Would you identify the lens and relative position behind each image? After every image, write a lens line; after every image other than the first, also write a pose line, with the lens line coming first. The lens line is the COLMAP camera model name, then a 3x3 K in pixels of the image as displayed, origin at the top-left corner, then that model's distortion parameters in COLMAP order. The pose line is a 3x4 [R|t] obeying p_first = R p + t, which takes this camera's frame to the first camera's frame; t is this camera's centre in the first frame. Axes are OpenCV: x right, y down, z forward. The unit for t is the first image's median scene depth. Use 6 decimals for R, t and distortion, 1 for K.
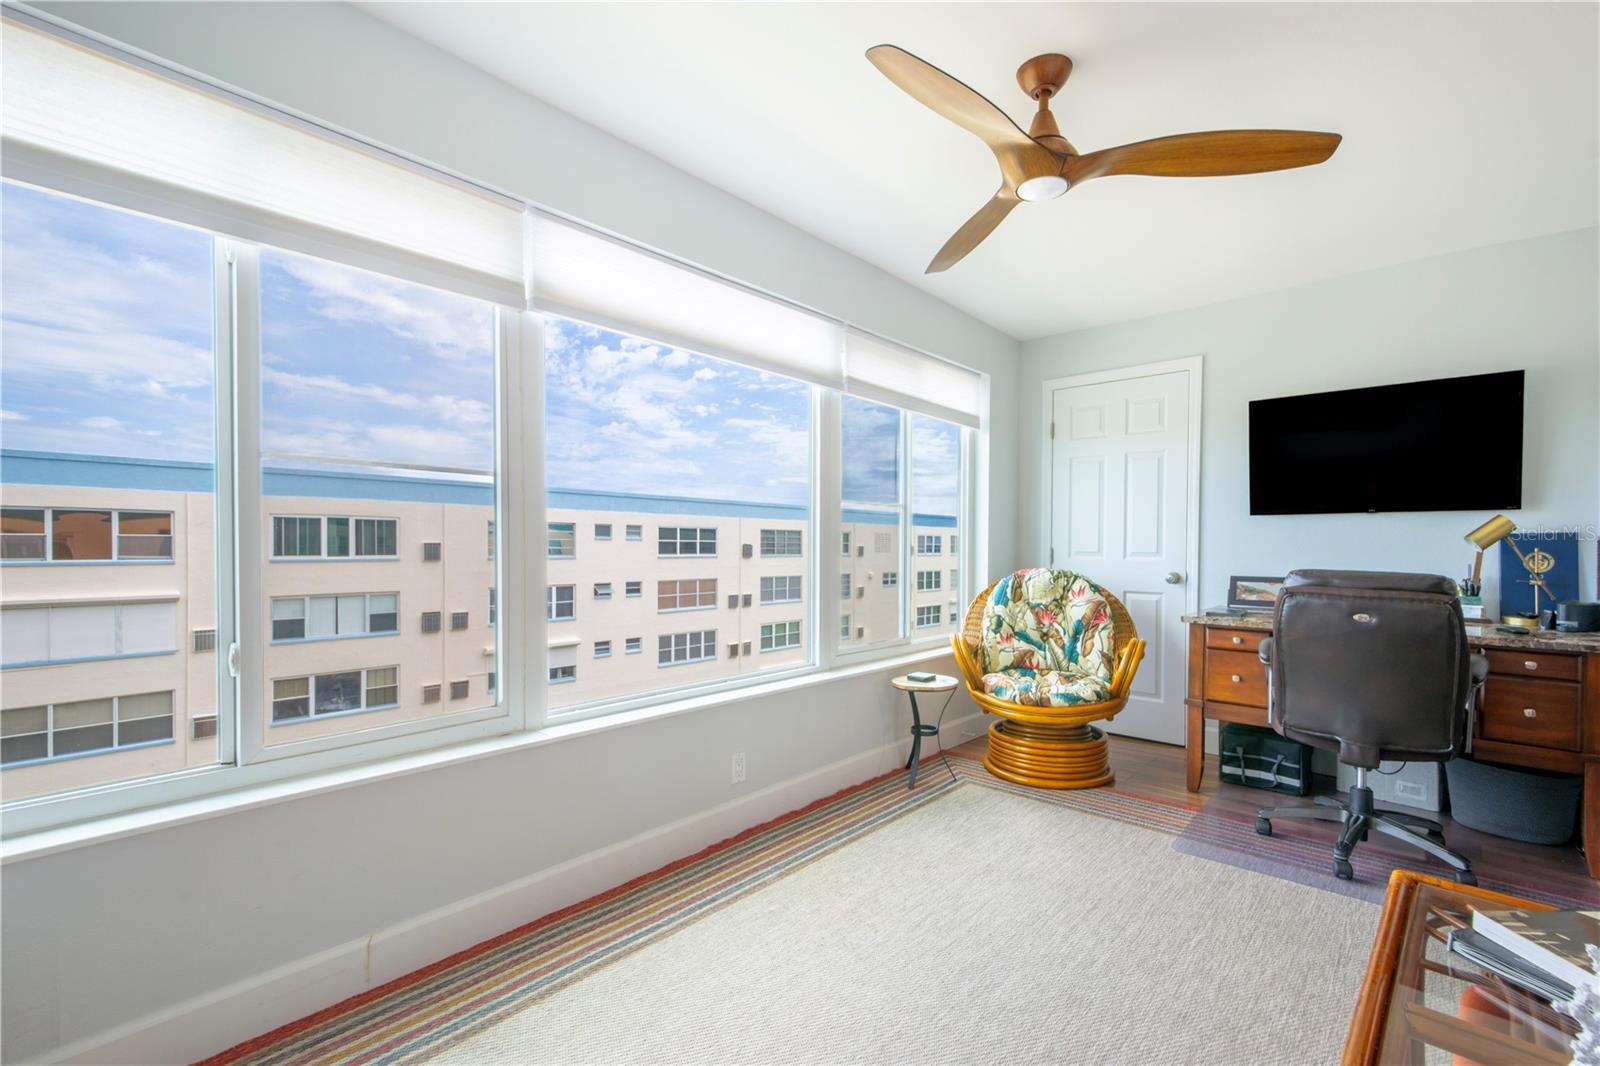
lens RADIAL K [[727.9, 0, 846.4], [0, 727.9, 553.4], [0, 0, 1]] dist [0.013517, -0.005359]
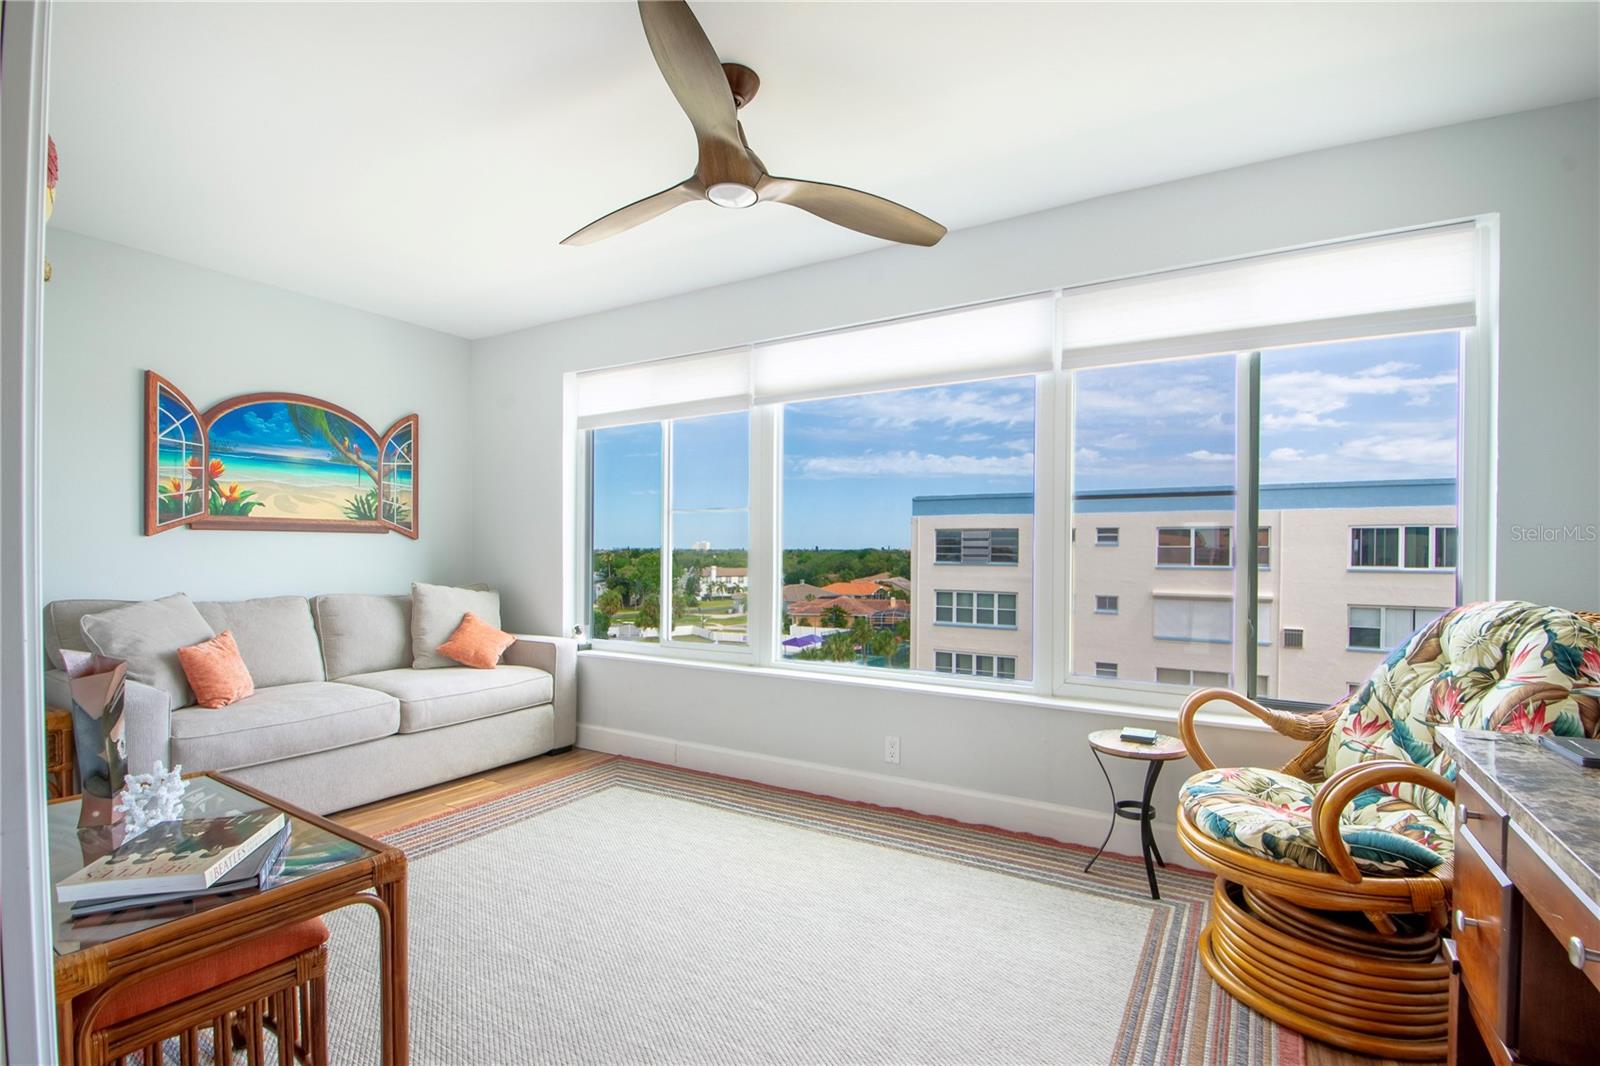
lens RADIAL K [[714.9, 0, 804.2], [0, 714.9, 552.2], [0, 0, 1]] dist [-0.016791, -0.000413]
pose [[0.145893, 0.000016, -0.989300, 0.658110], [-0.016603, 0.999859, -0.002433, -0.002416], [0.989161, 0.016780, 0.145873, 0.503868]]
